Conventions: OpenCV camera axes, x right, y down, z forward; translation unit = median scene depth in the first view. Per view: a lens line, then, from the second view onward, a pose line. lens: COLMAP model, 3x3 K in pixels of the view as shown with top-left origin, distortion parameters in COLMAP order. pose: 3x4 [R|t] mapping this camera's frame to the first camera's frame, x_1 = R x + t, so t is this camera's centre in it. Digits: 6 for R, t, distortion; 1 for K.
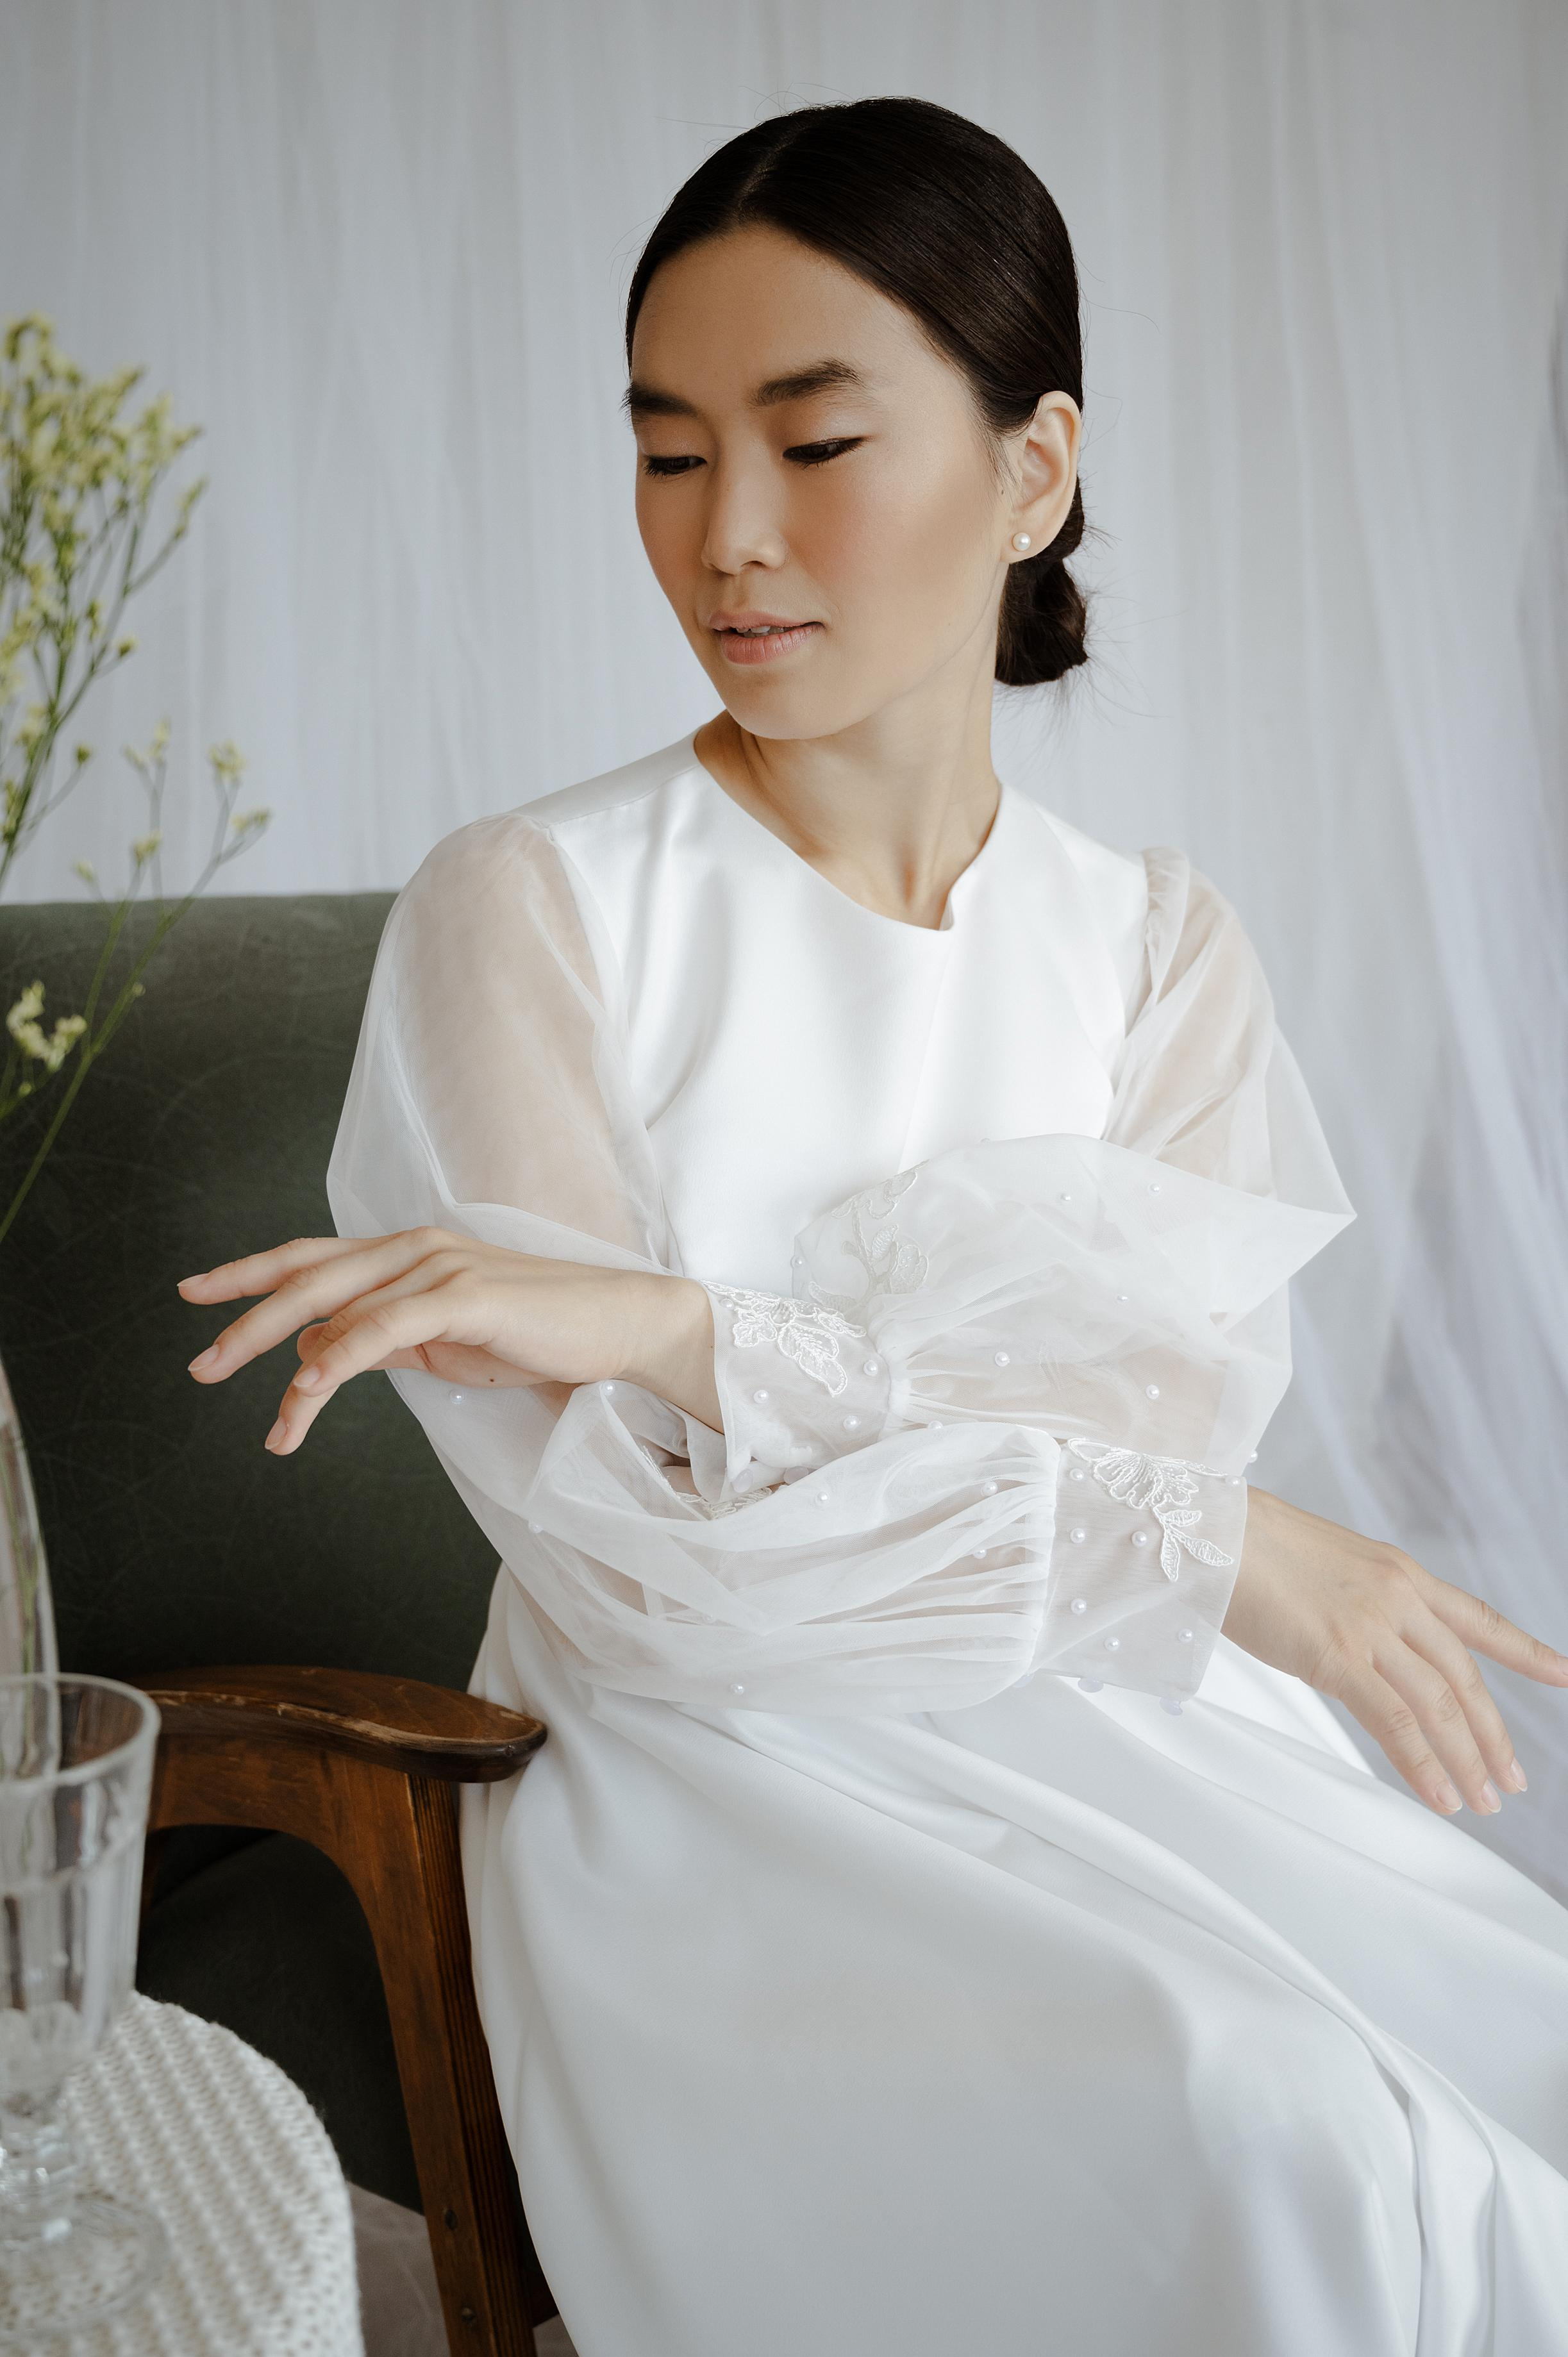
lens RADIAL K [[2749.5, 0, 799.8], [0, 2749.5, 1184.3], [0, 0, 1]] dist [-0.013170, 0.000000]
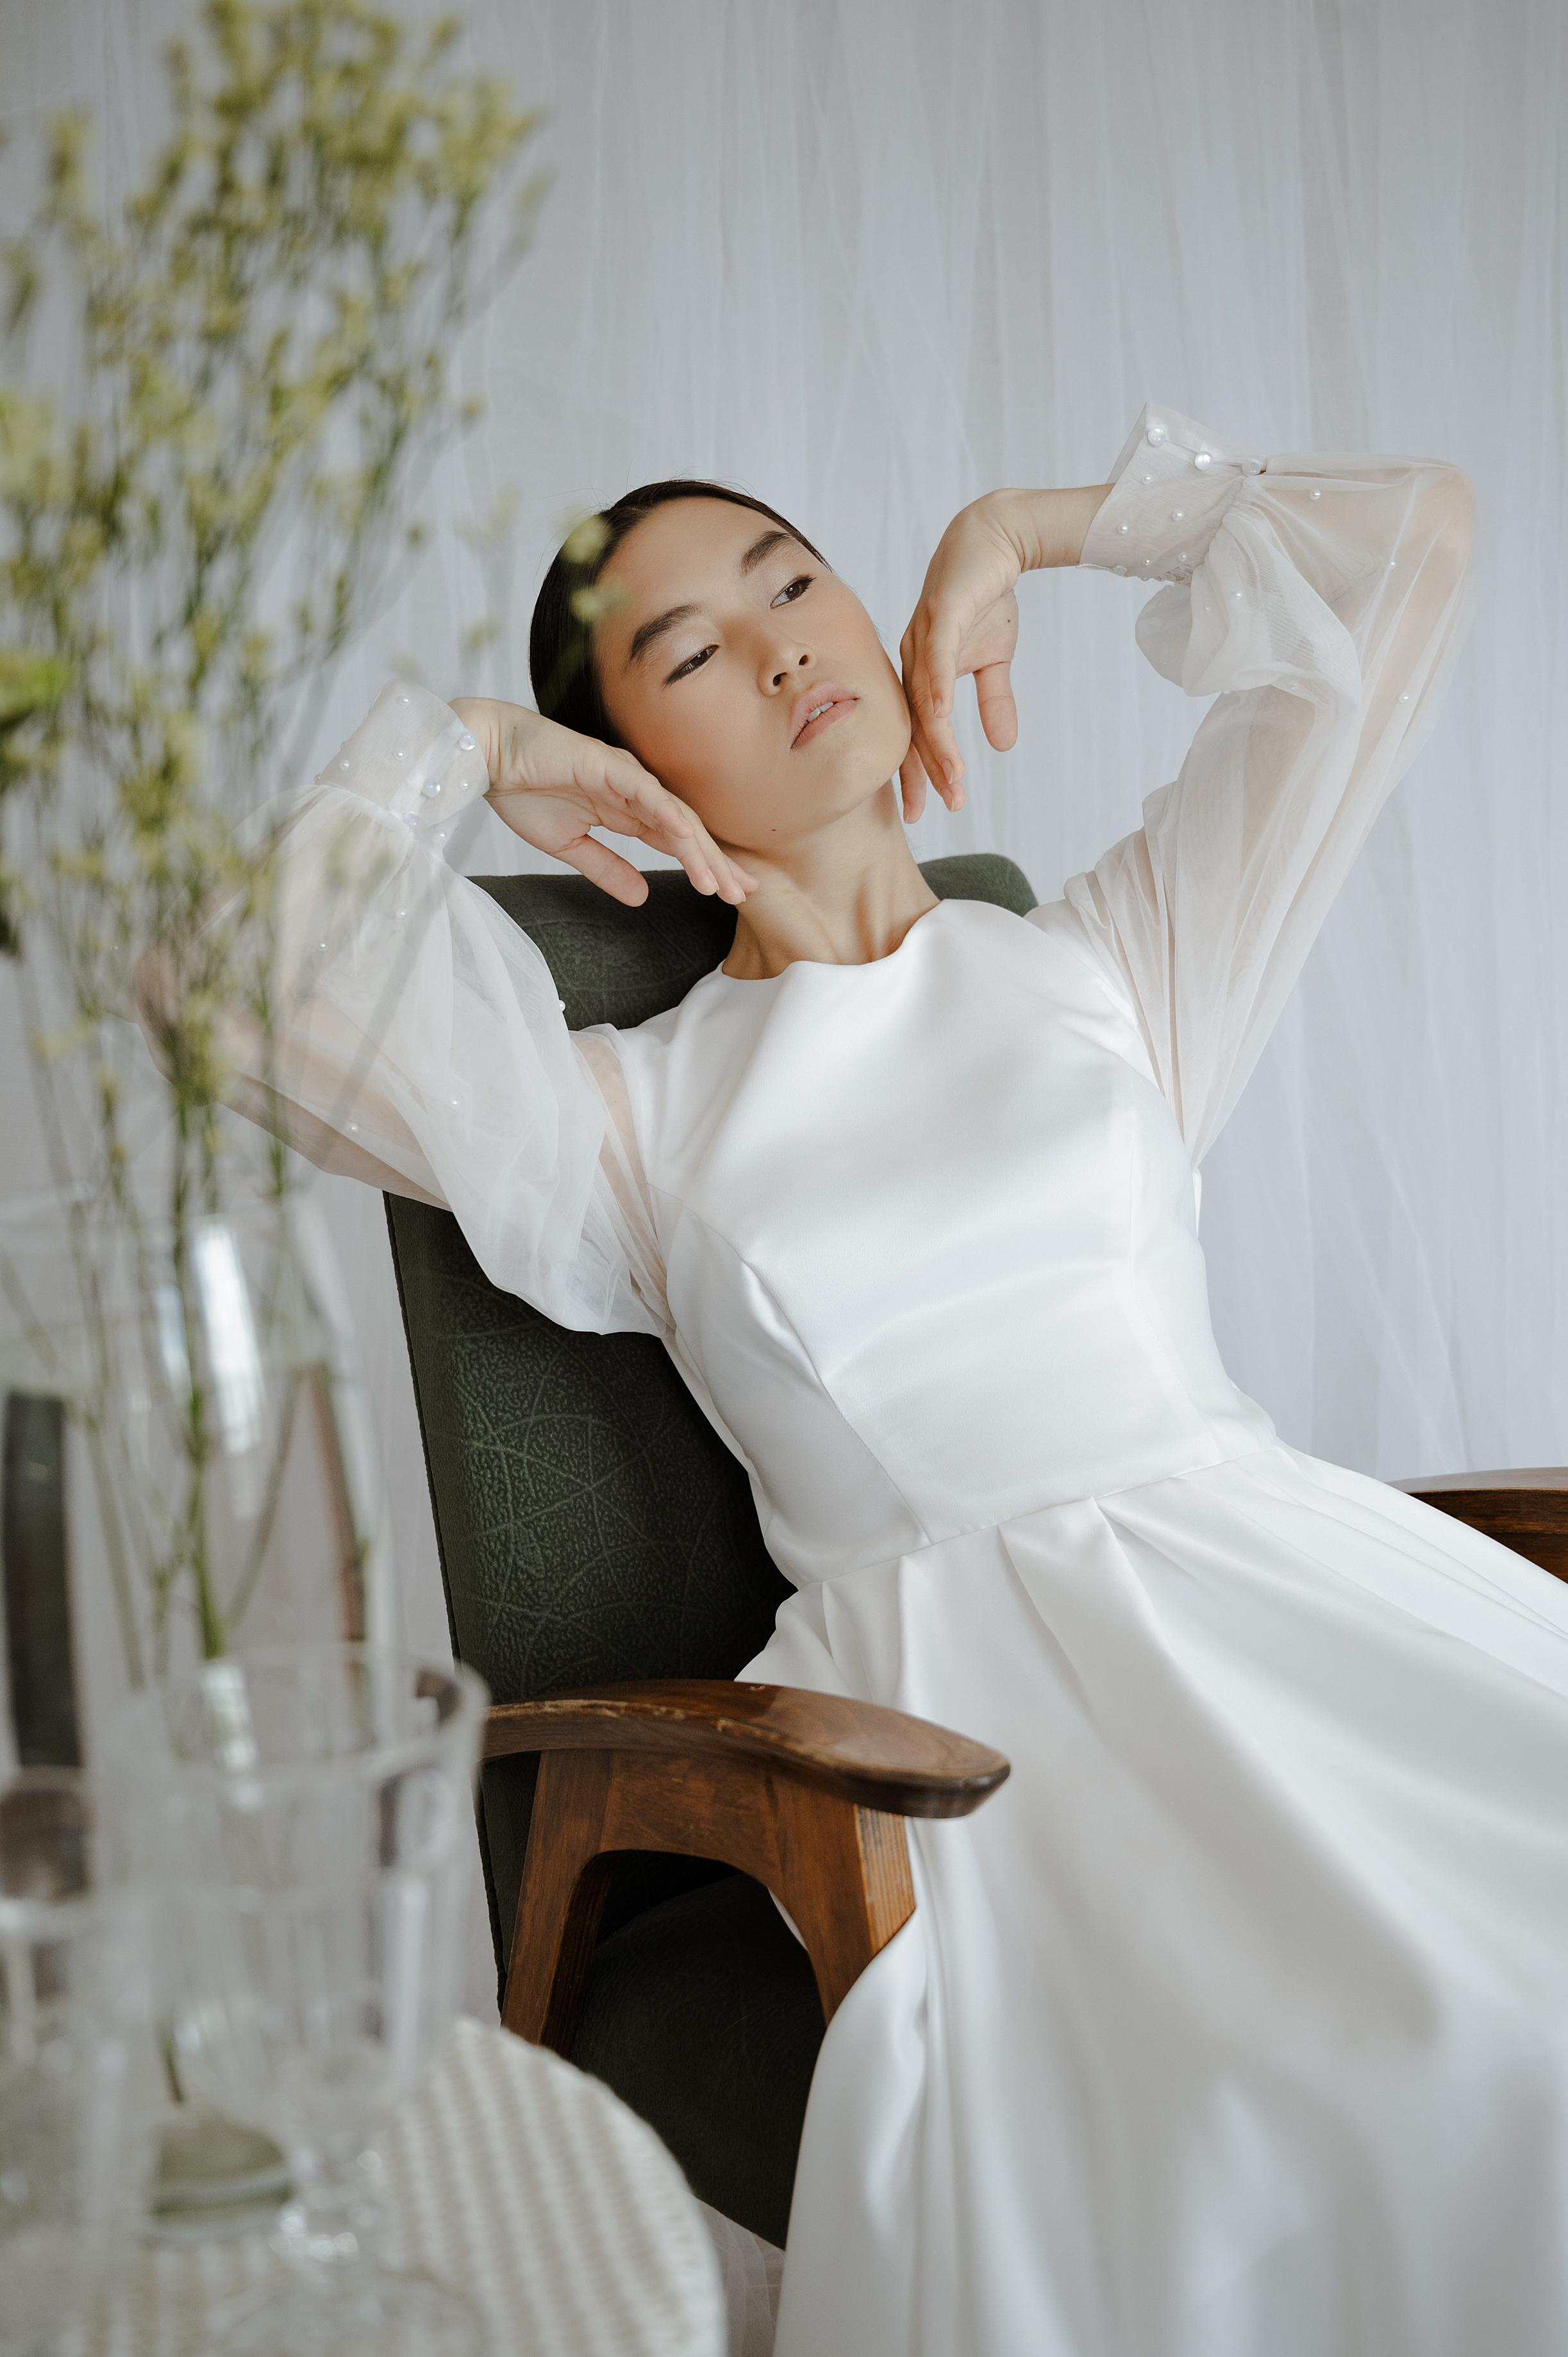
lens RADIAL K [[2749.5, 0, 777.4], [0, 2749.5, 1188.4], [0, 0, 1]] dist [-0.013170, 0.000000]
pose [[0.978560, 0.012836, -0.205562, 0.019554], [-0.016901, 0.999695, -0.018030, 0.054274], [0.205267, 0.021117, 0.978478, 0.208939]]
